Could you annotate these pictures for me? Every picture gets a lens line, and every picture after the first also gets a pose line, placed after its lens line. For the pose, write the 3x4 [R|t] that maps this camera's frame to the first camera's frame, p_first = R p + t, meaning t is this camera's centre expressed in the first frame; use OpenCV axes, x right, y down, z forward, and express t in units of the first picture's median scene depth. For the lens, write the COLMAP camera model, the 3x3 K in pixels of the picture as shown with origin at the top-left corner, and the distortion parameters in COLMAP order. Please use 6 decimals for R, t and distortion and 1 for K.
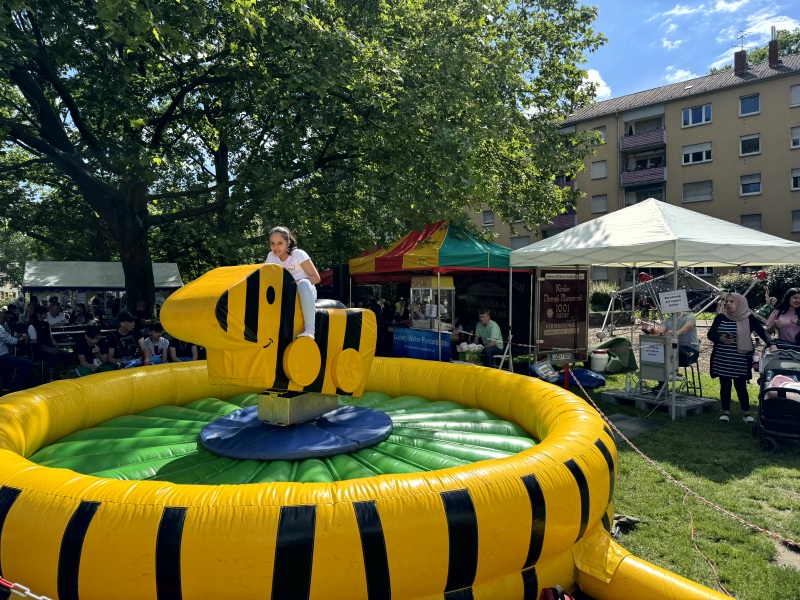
lens RADIAL K [[550.8, 0, 401.6], [0, 550.8, 303.5], [0, 0, 1]] dist [0.030528, -0.048266]
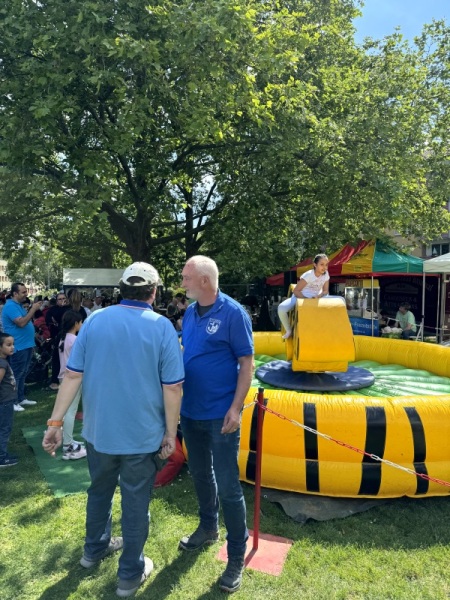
lens RADIAL K [[413.1, 0, 223.1], [0, 413.1, 296.7], [0, 0, 1]] dist [0.030528, -0.048266]
pose [[0.983283, 0.007690, -0.181924, -0.105023], [-0.008293, 0.999962, -0.002556, 0.001313], [0.181897, 0.004022, 0.983309, -0.111283]]
